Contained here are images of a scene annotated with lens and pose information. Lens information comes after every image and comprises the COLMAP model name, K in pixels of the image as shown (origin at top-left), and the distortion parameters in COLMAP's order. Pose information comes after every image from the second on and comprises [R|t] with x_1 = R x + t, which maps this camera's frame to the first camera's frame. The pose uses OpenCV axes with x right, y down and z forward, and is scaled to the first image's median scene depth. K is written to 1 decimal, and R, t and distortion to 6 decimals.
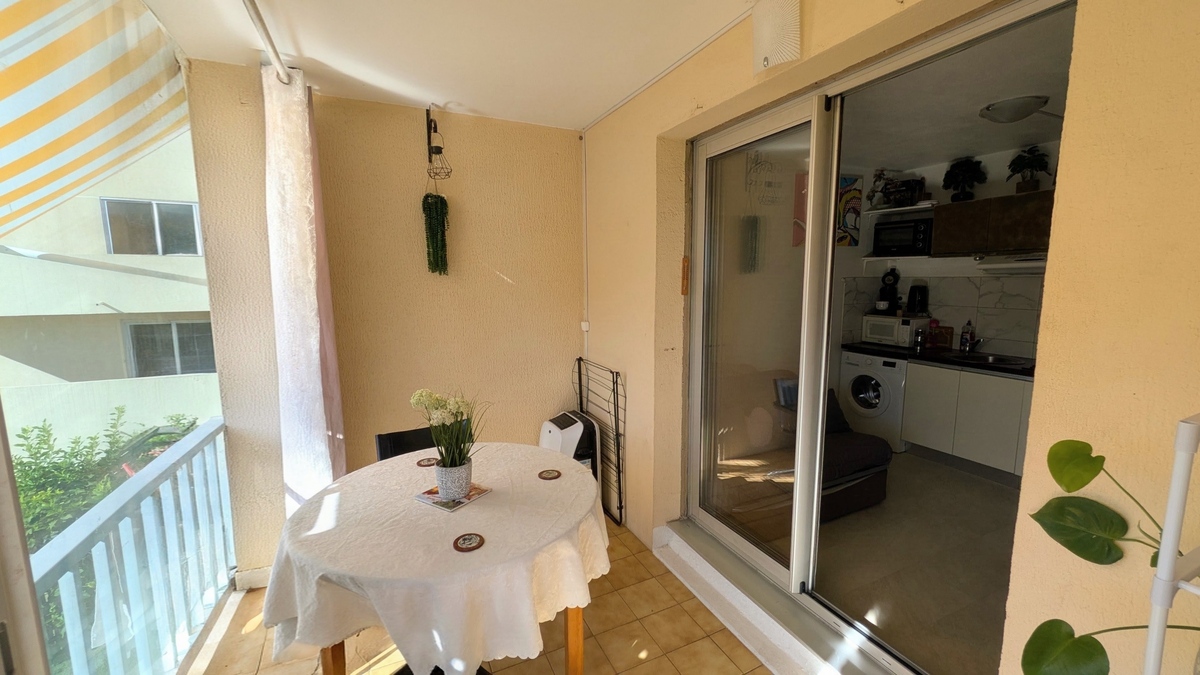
lens RADIAL K [[471.4, 0, 601.9], [0, 471.4, 340.4], [0, 0, 1]] dist [0.003470, 0.000165]
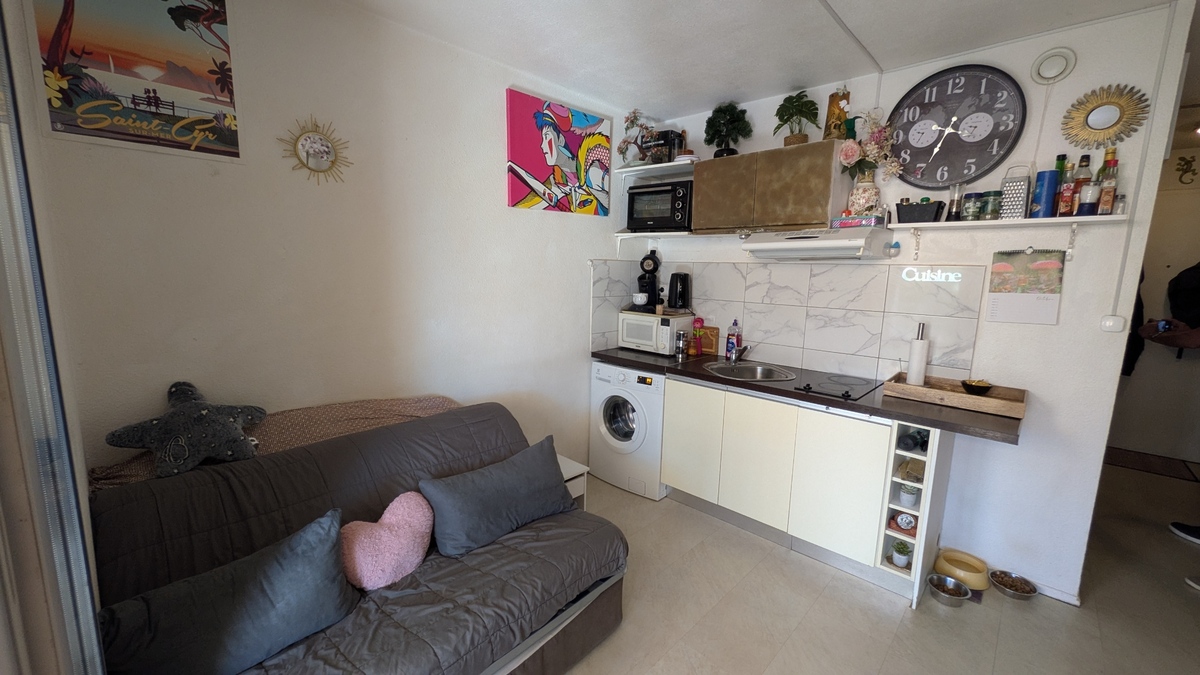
lens RADIAL K [[471.4, 0, 601.1], [0, 471.4, 339.9], [0, 0, 1]] dist [0.003470, 0.000165]
pose [[0.931365, -0.025395, 0.363200, 0.280428], [0.017660, 0.999541, 0.024601, -0.030173], [-0.363658, -0.016498, 0.931386, 0.347006]]
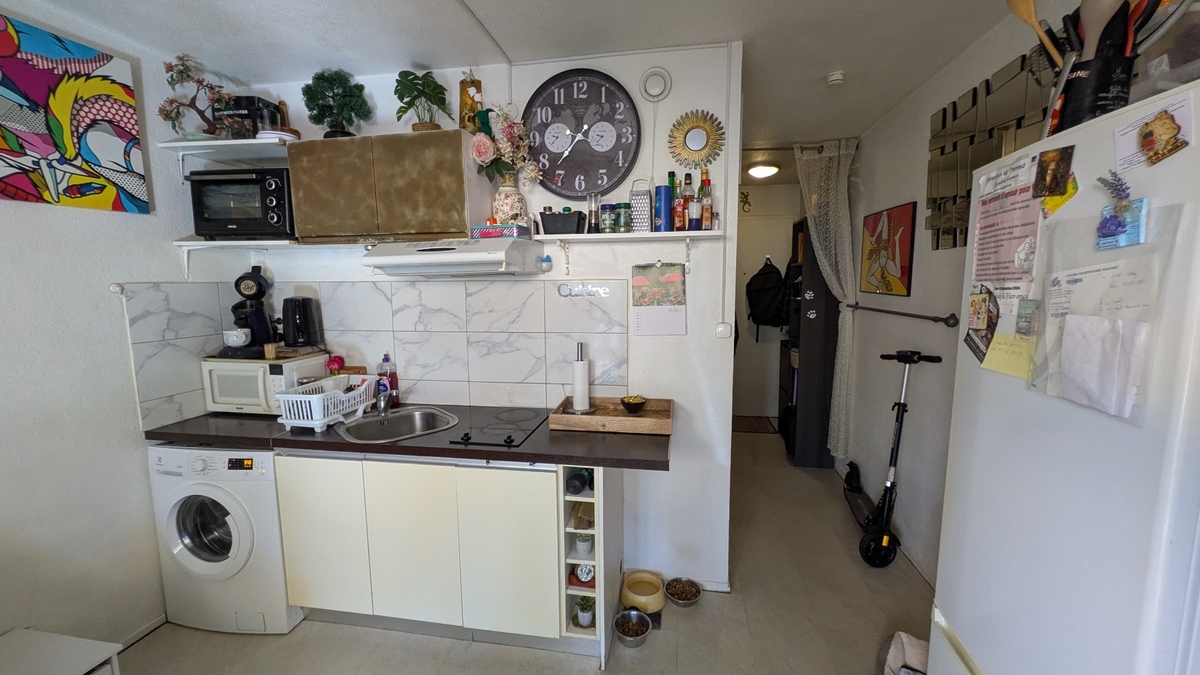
lens RADIAL K [[471.4, 0, 601.3], [0, 471.4, 338.9], [0, 0, 1]] dist [0.003470, 0.000165]
pose [[0.578048, -0.097044, 0.810212, 0.435269], [0.113151, 0.992844, 0.038190, -0.050833], [-0.808120, 0.069600, 0.584892, 0.409949]]
